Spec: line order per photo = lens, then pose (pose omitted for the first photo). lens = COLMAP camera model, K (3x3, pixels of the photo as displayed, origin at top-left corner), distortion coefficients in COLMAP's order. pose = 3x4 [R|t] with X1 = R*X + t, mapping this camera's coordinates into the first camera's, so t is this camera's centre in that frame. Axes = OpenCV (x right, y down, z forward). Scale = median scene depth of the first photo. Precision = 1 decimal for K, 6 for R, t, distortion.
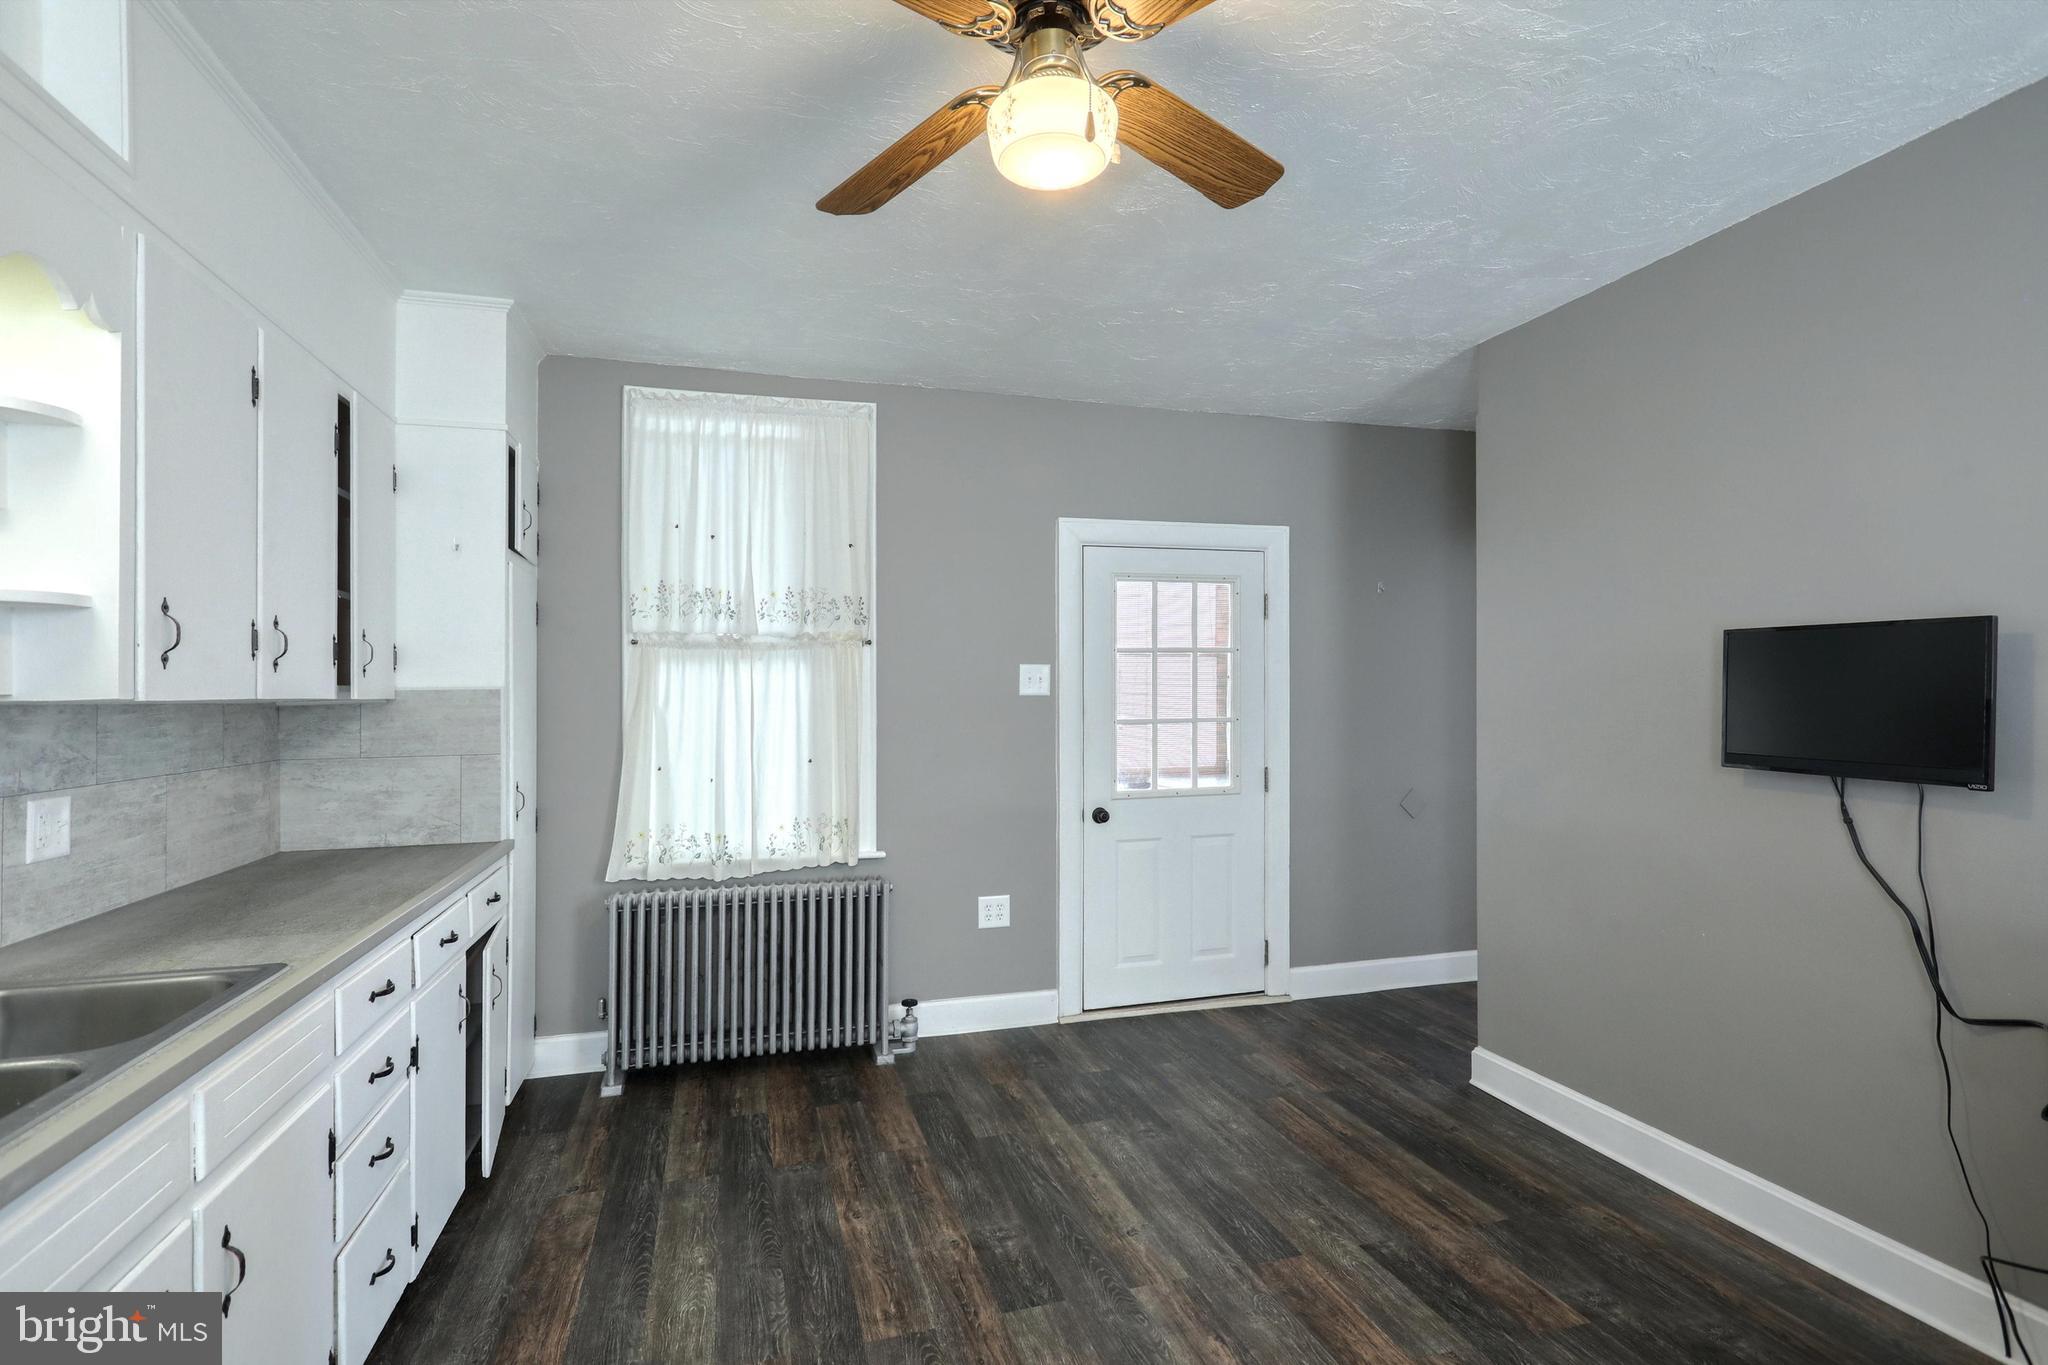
lens RADIAL K [[980.3, 0, 1019.8], [0, 980.3, 692.6], [0, 0, 1]] dist [0.002684, 0.001483]
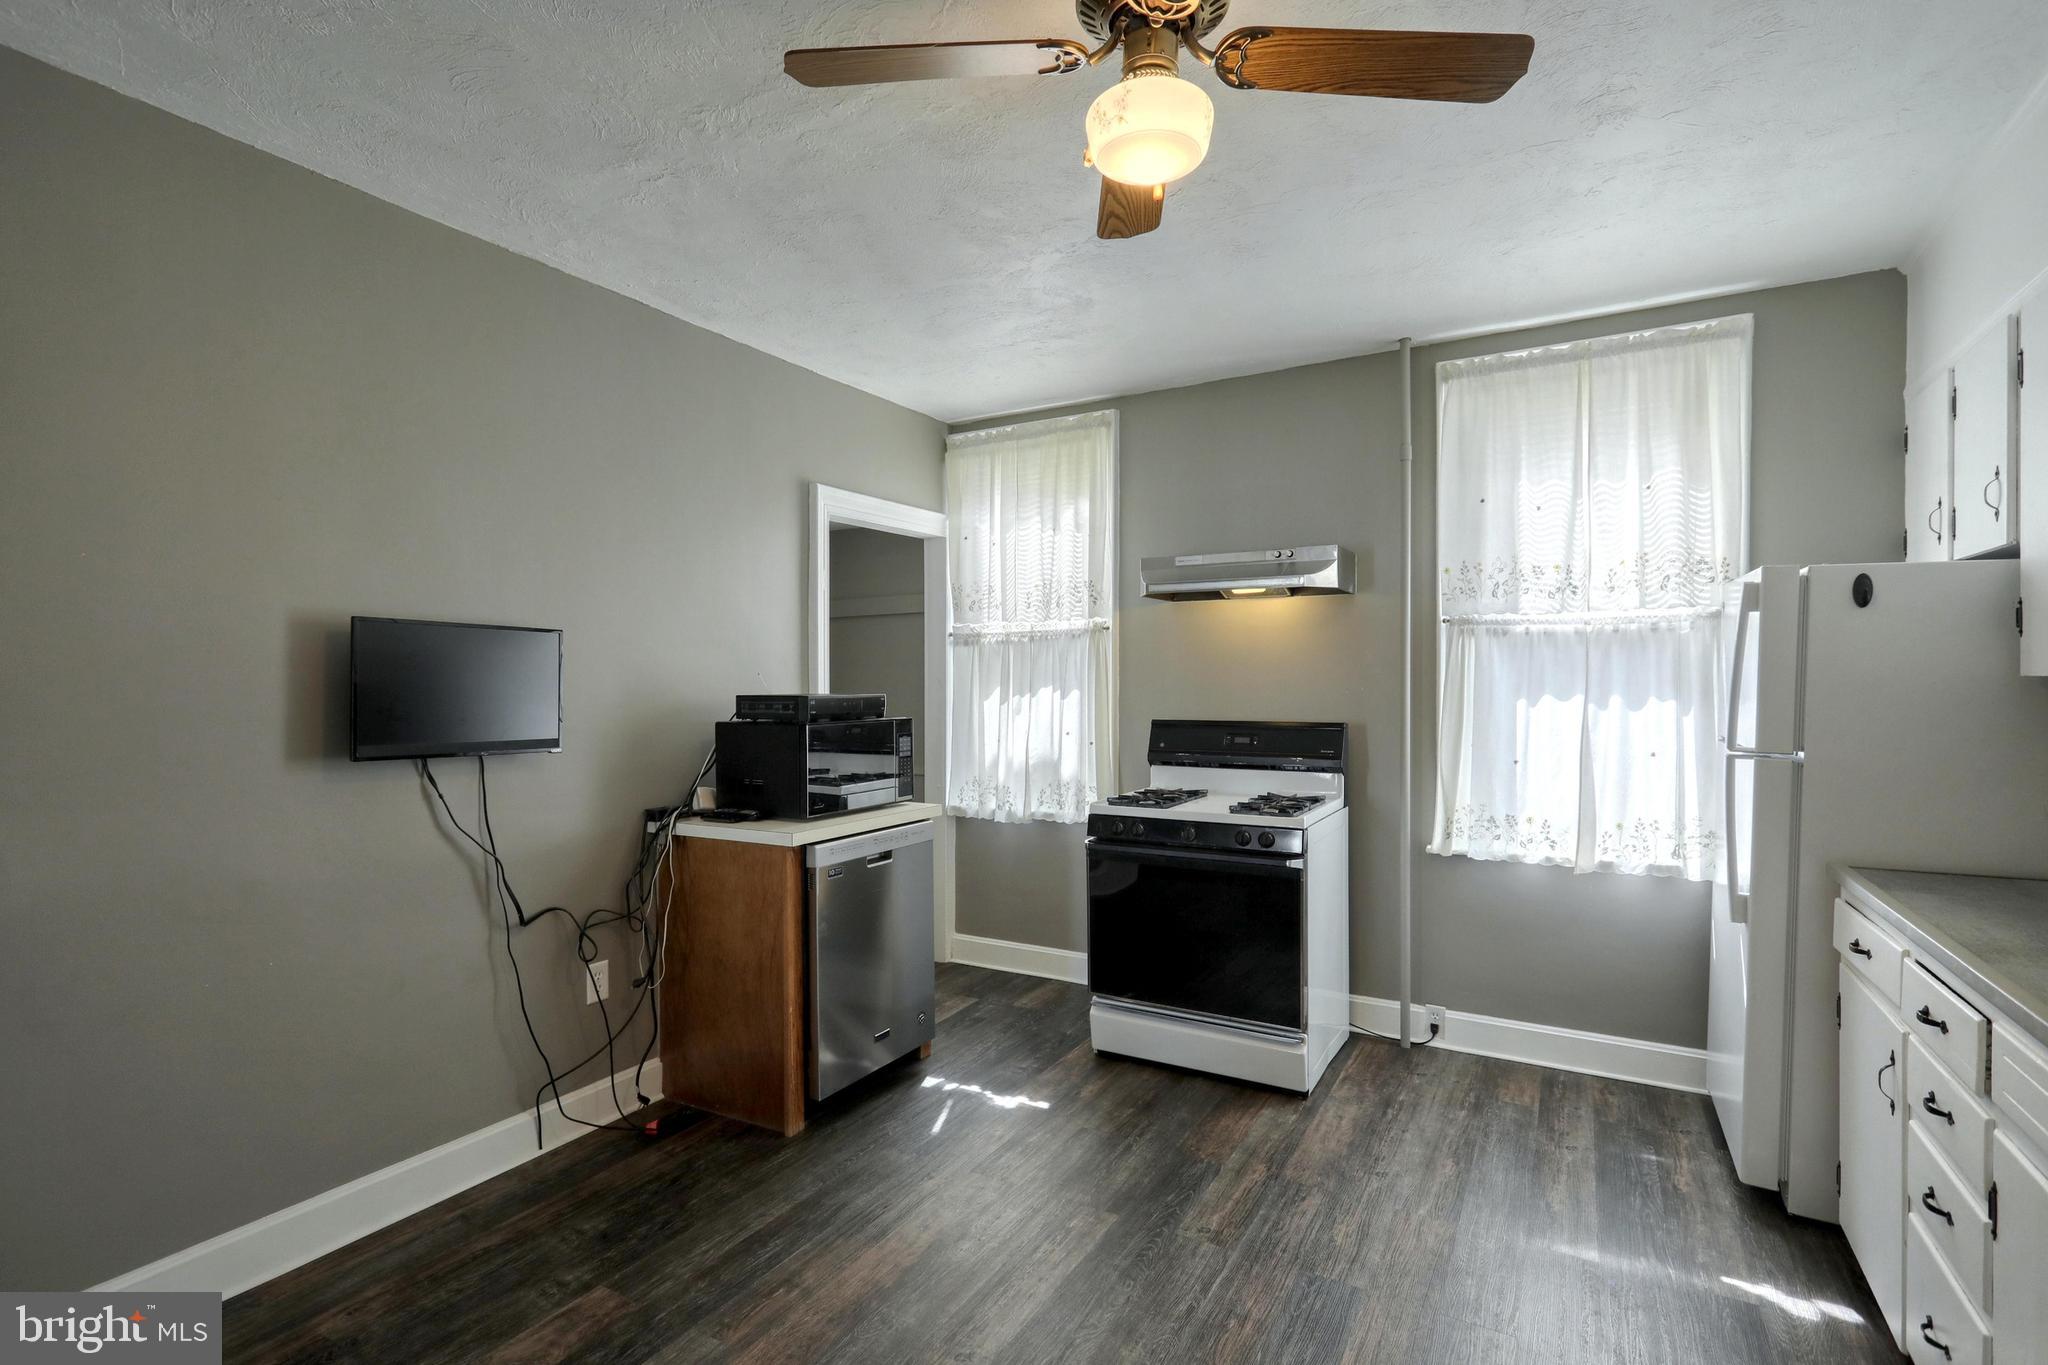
lens RADIAL K [[980.3, 0, 1024.8], [0, 980.3, 675.0], [0, 0, 1]] dist [0.002684, 0.001483]
pose [[-0.690736, 0.015430, 0.722942, -0.472940], [0.007012, 0.999868, -0.014641, 0.012665], [-0.723073, -0.005044, -0.690753, 1.347057]]
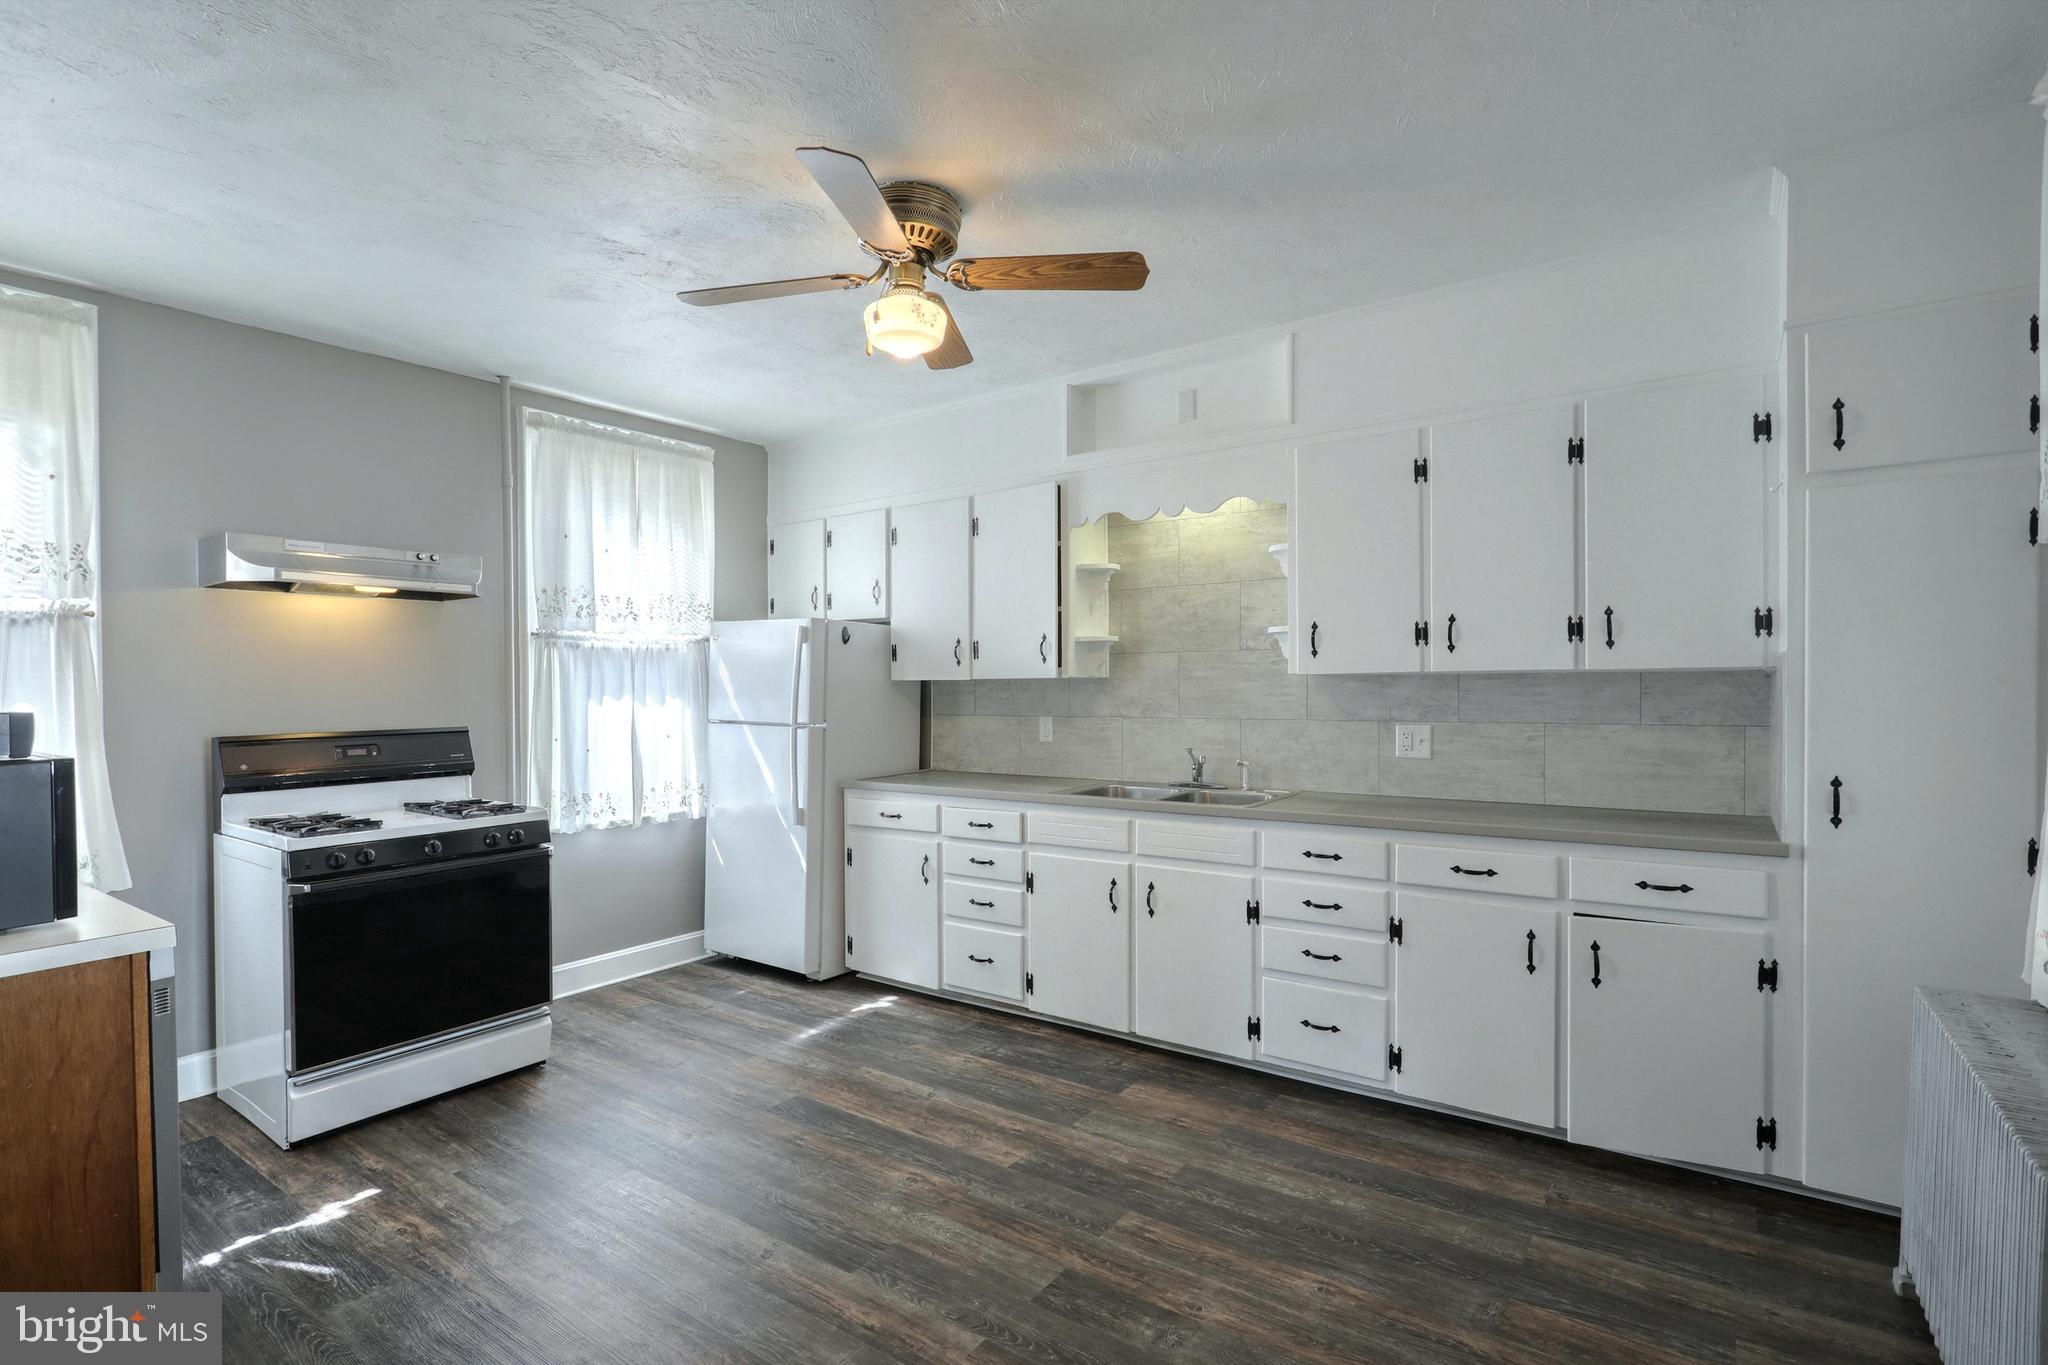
lens RADIAL K [[980.3, 0, 1014.9], [0, 980.3, 690.6], [0, 0, 1]] dist [0.002684, 0.001483]
pose [[-0.790014, 0.021833, -0.612700, 0.639727], [0.018169, 0.999761, 0.012197, 0.006290], [0.612820, -0.001496, -0.790221, 1.761687]]
